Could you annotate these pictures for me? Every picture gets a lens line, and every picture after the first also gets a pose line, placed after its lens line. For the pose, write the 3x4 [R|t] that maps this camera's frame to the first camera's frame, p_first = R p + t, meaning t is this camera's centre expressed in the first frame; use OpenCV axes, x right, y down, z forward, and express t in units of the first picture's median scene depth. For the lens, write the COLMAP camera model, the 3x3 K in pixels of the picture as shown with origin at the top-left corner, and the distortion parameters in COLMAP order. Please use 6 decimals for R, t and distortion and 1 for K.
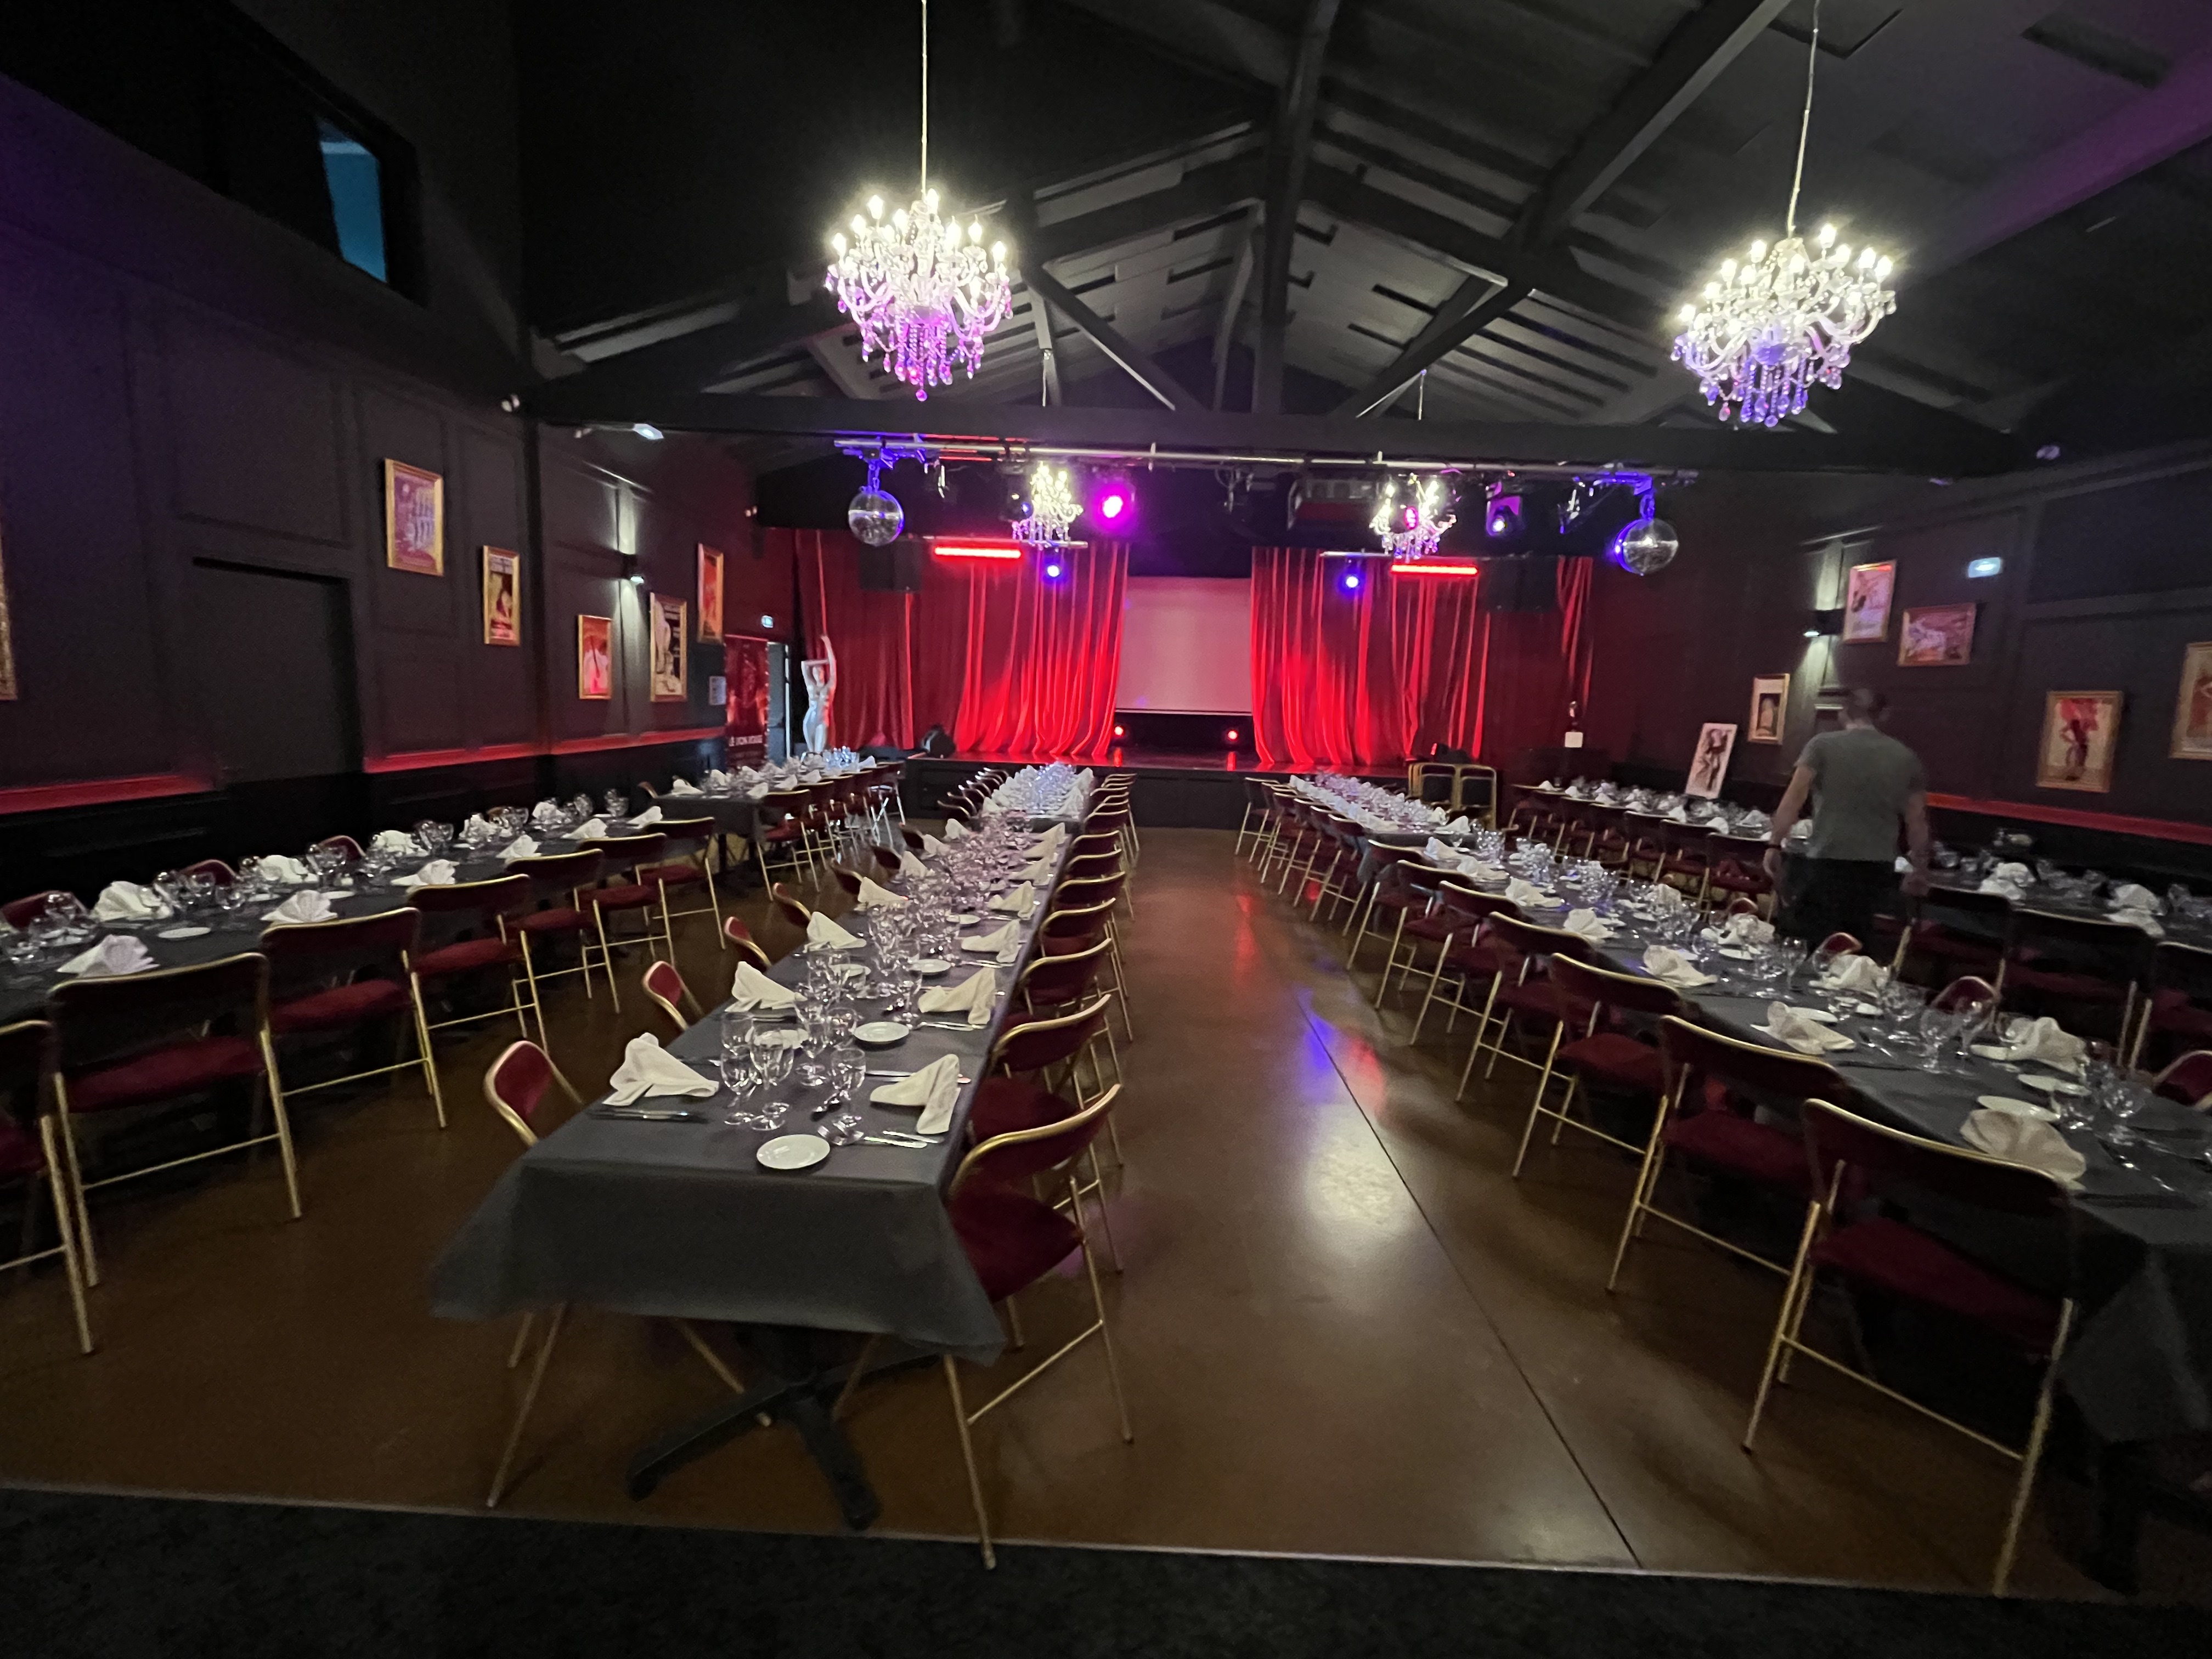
lens RADIAL K [[990.4, 0, 1096.3], [0, 990.4, 835.8], [0, 0, 1]] dist [-0.007171, 0.000560]
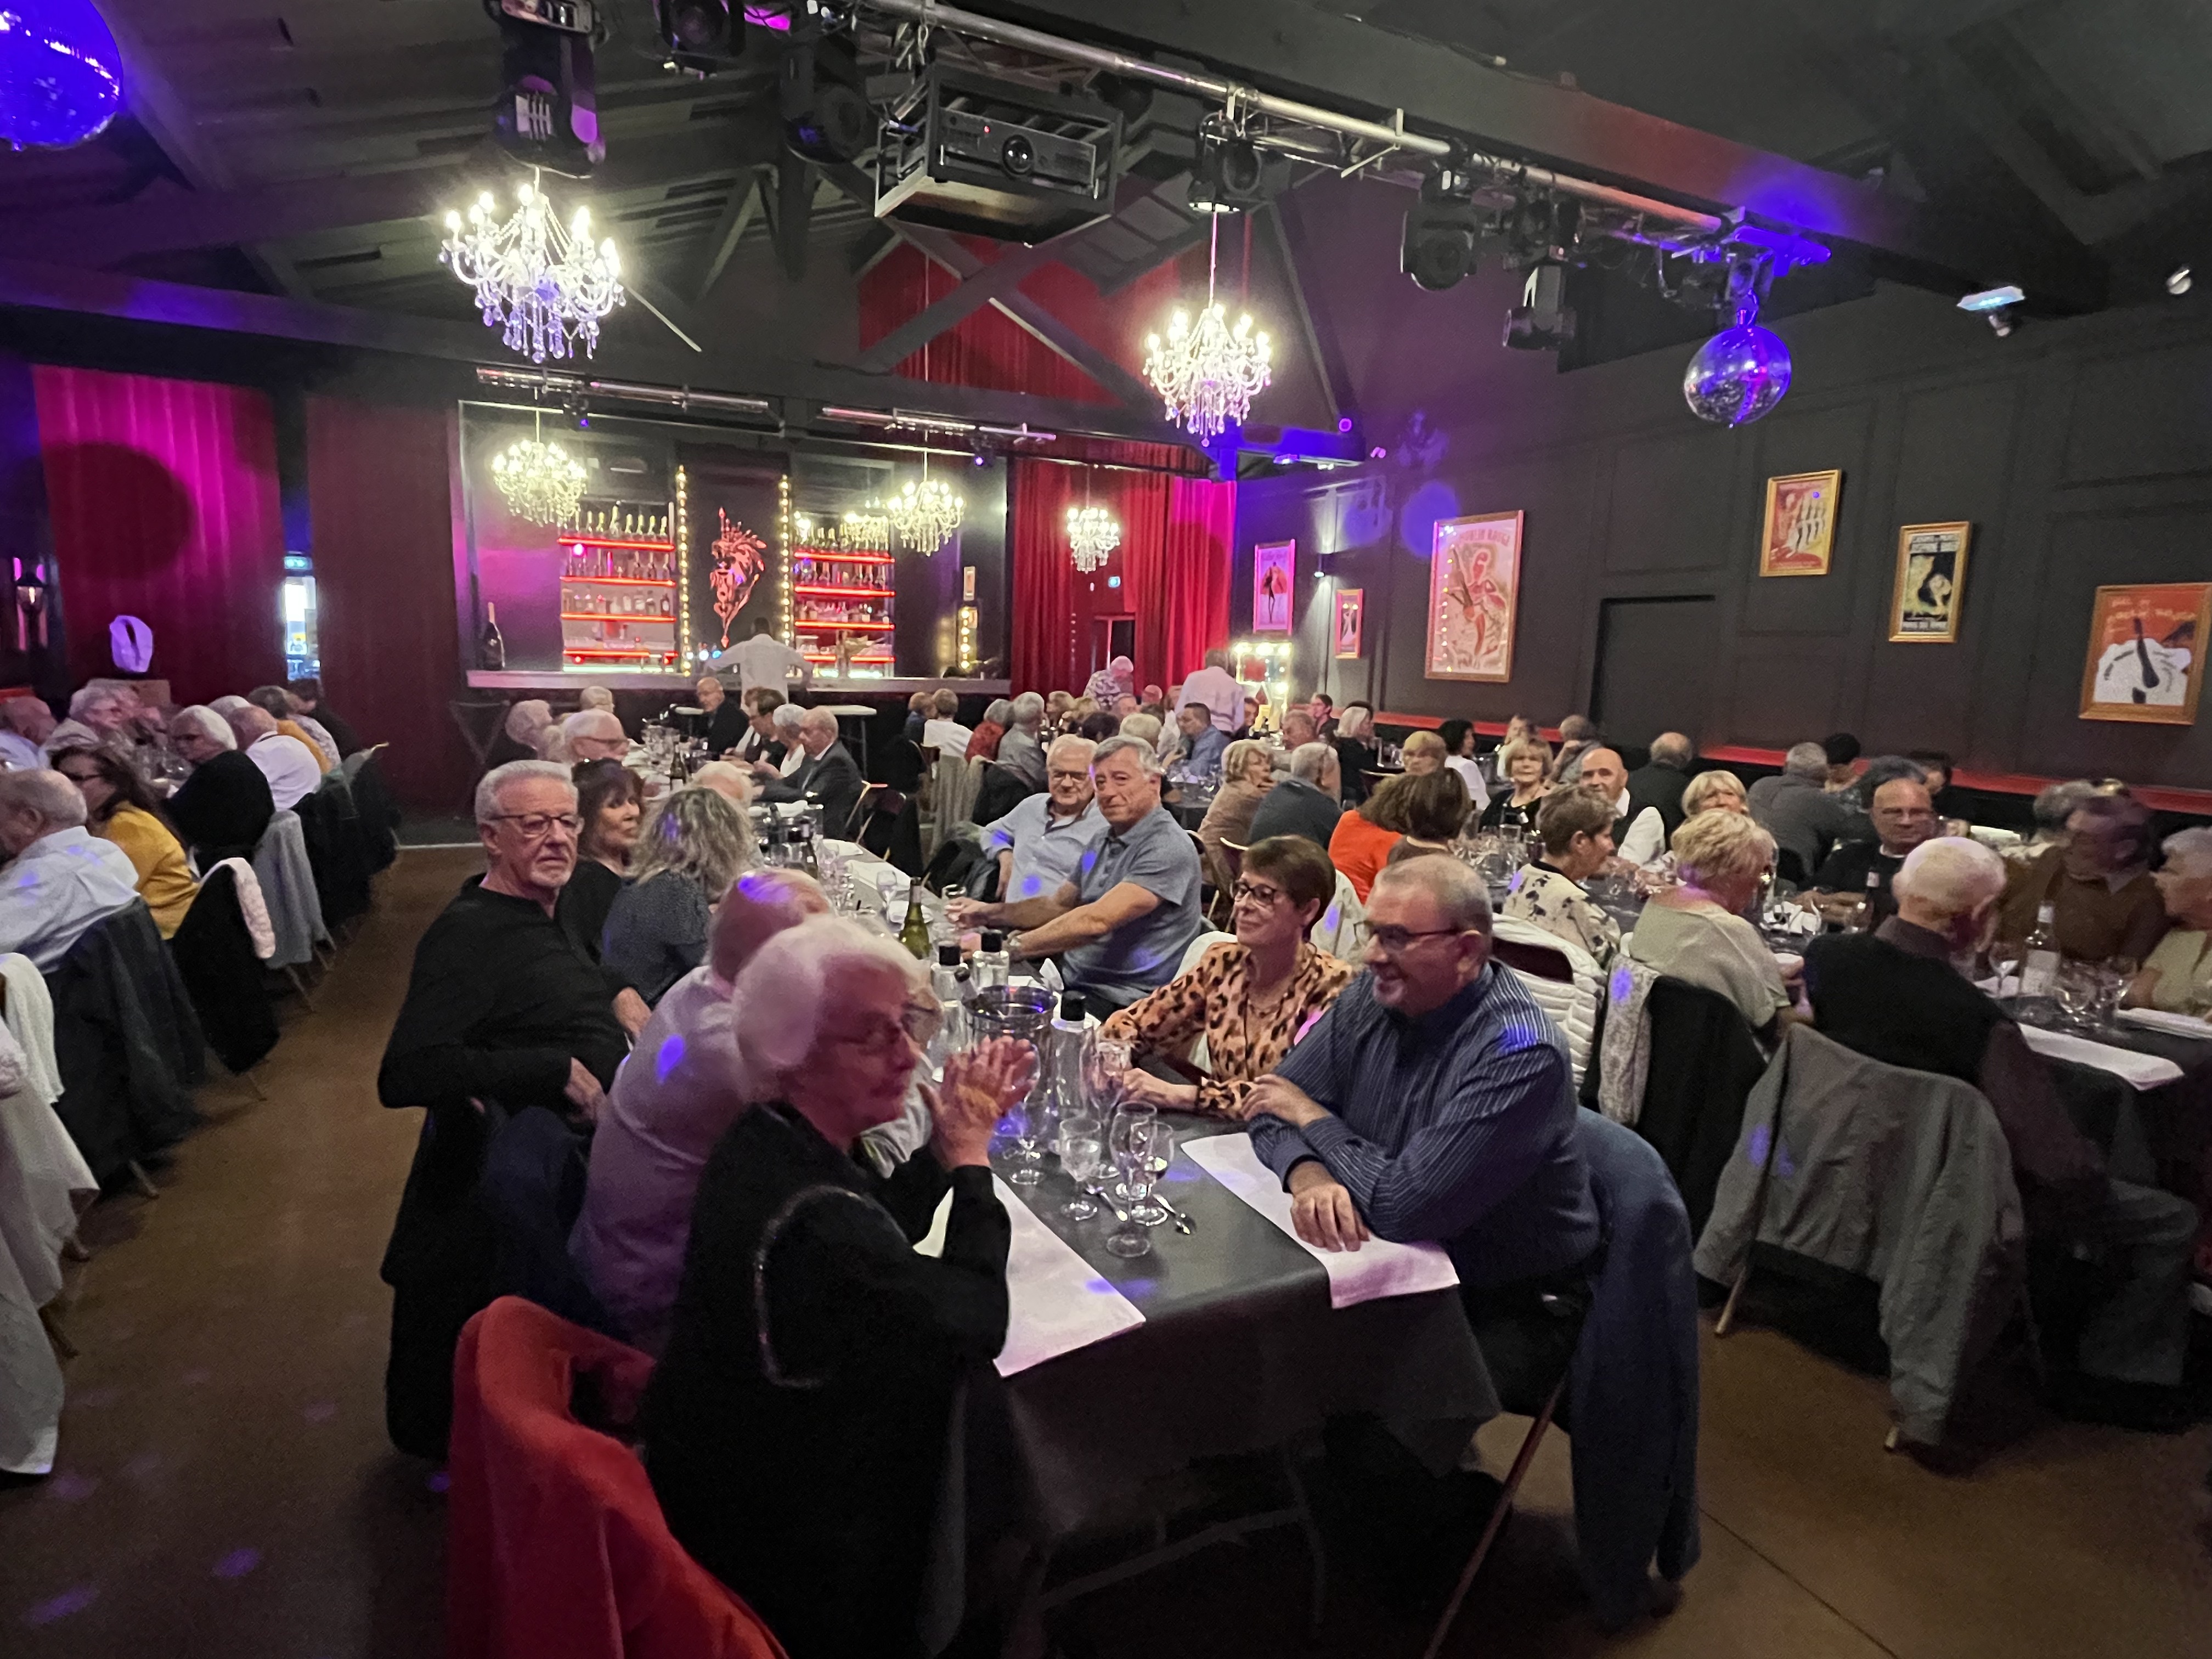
lens RADIAL K [[1162.9, 0, 1081.7], [0, 1162.9, 821.1], [0, 0, 1]] dist [-0.008190, 0.001432]
pose [[-0.899507, -0.003124, -0.436895, 0.407889], [-0.126143, 0.959247, 0.252851, -0.195651], [0.418300, 0.282552, -0.863243, 1.494852]]
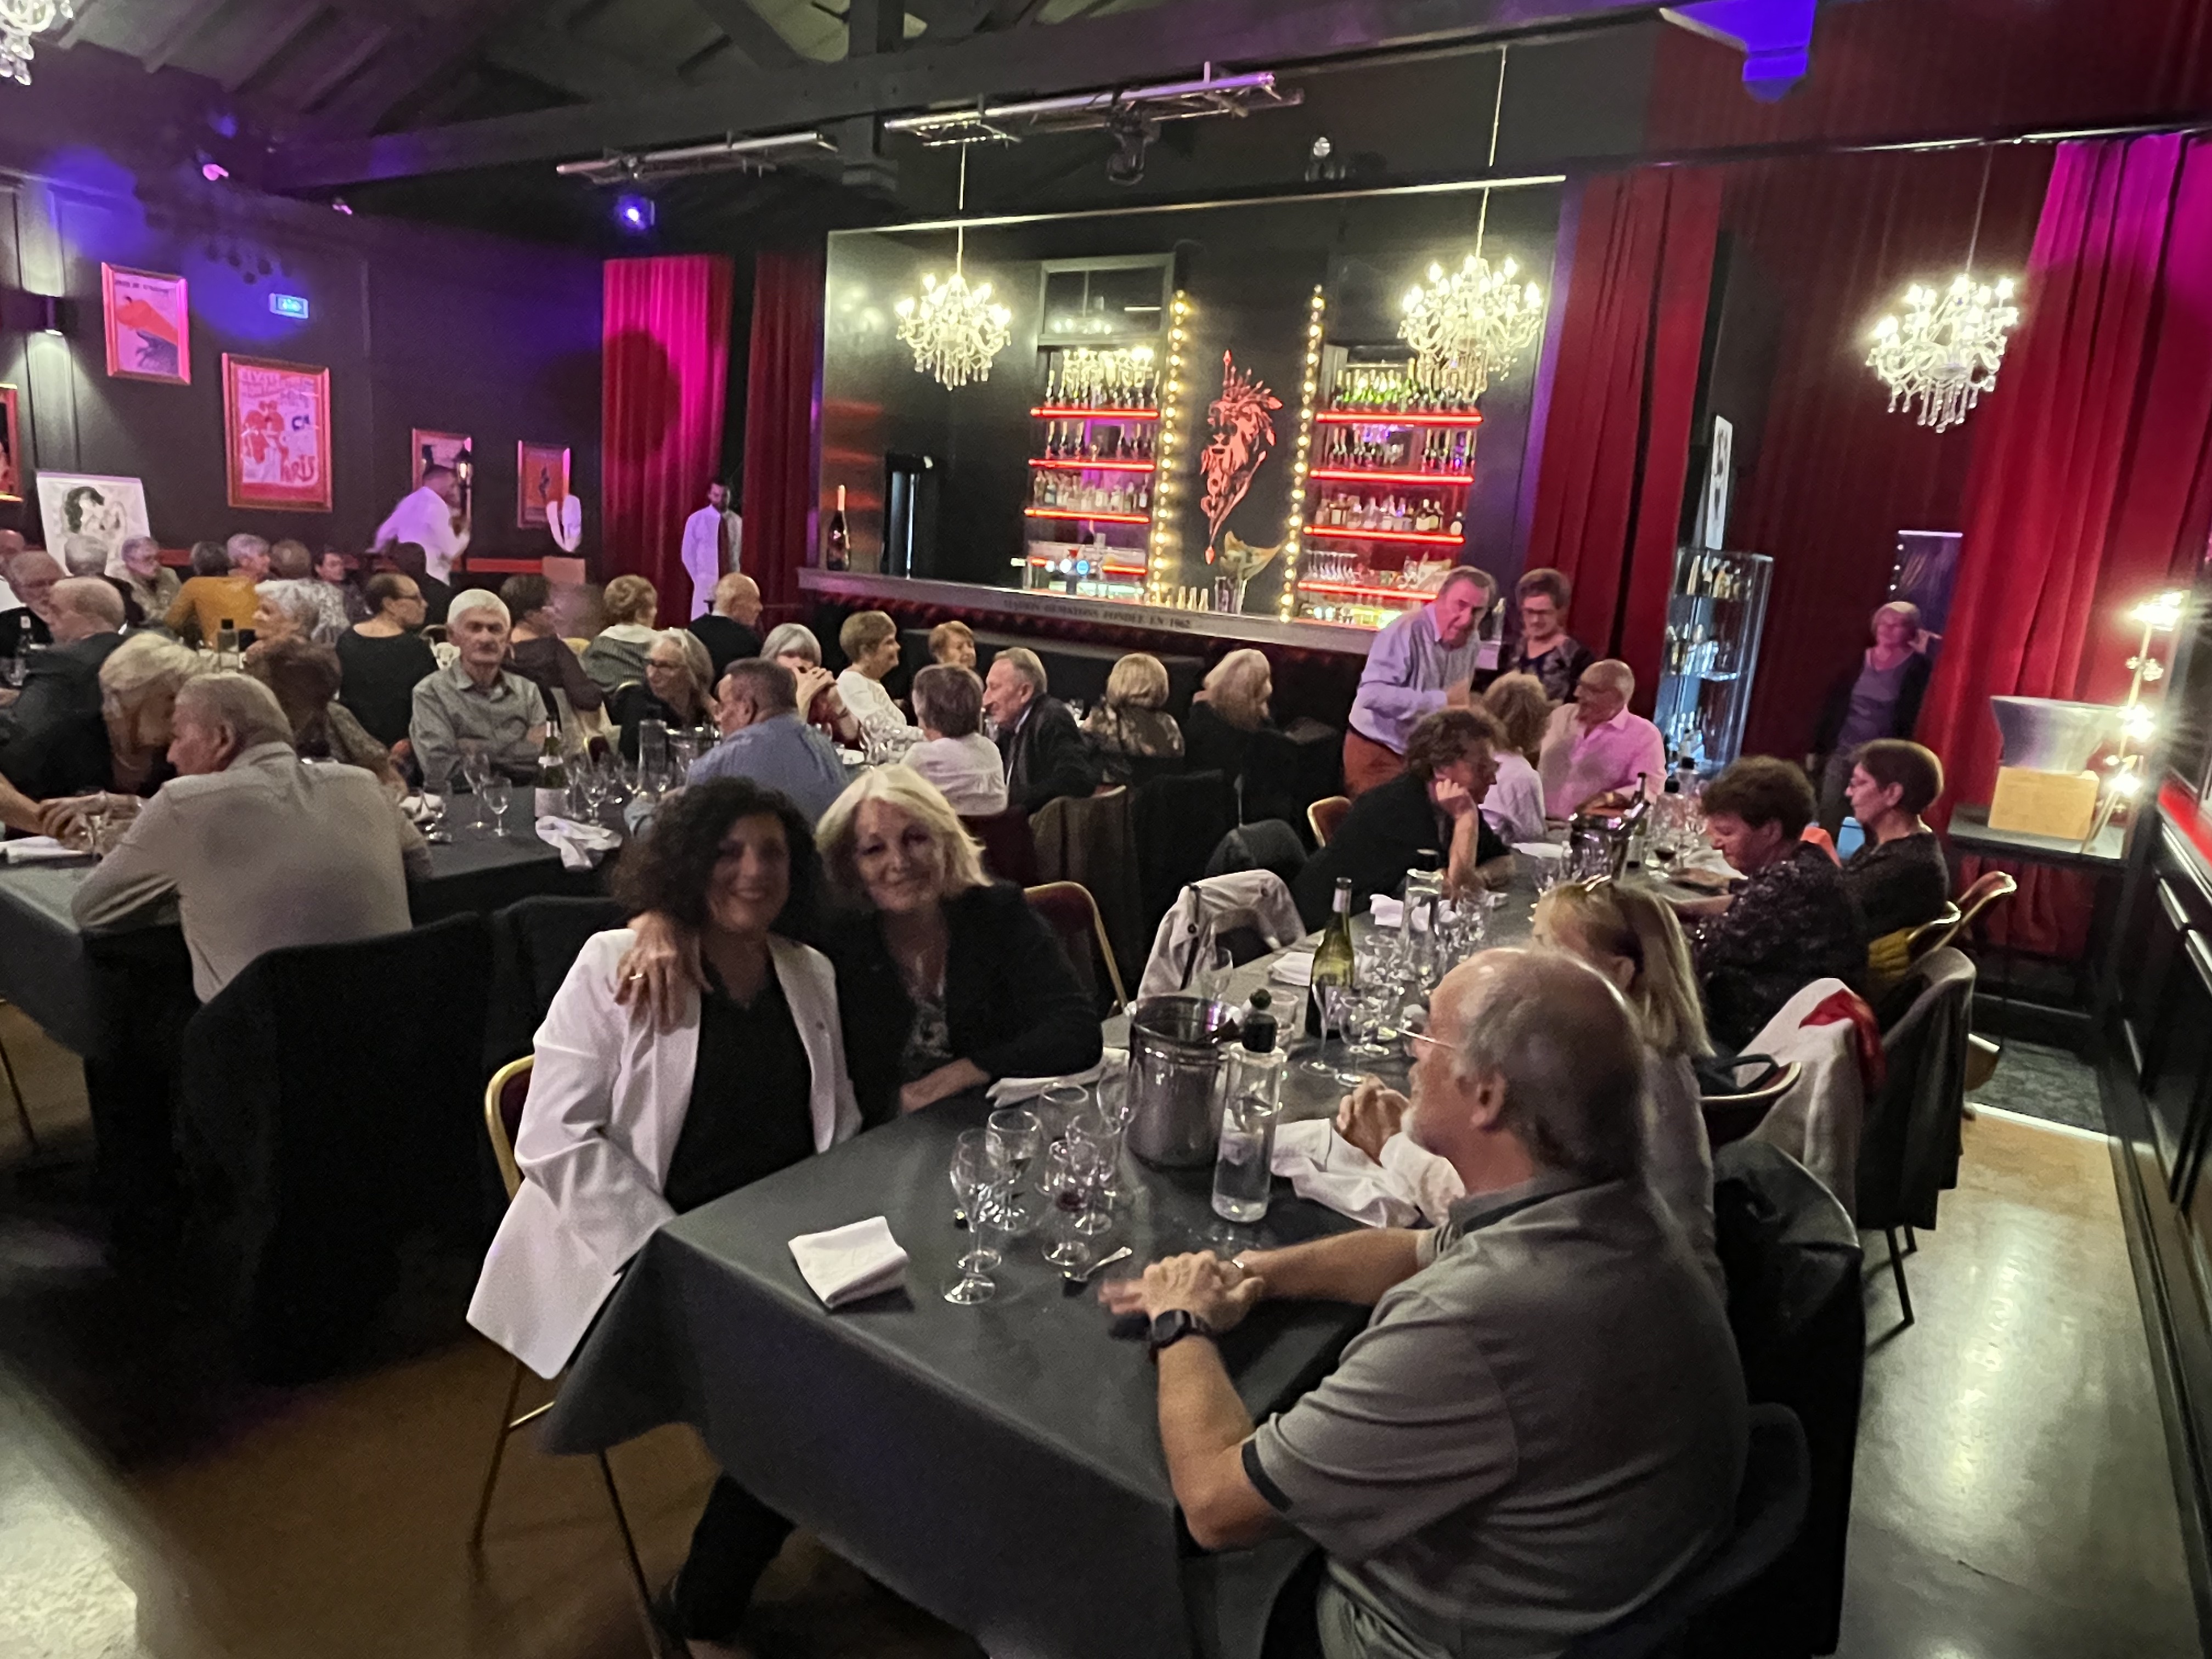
lens RADIAL K [[1381.0, 0, 1072.7], [0, 1381.0, 817.8], [0, 0, 1]] dist [-0.003035, -0.001962]
pose [[-0.823928, -0.210129, 0.526296, -0.499479], [-0.028444, 0.942877, 0.331923, -0.151678], [-0.565980, 0.258511, -0.782841, 0.920903]]
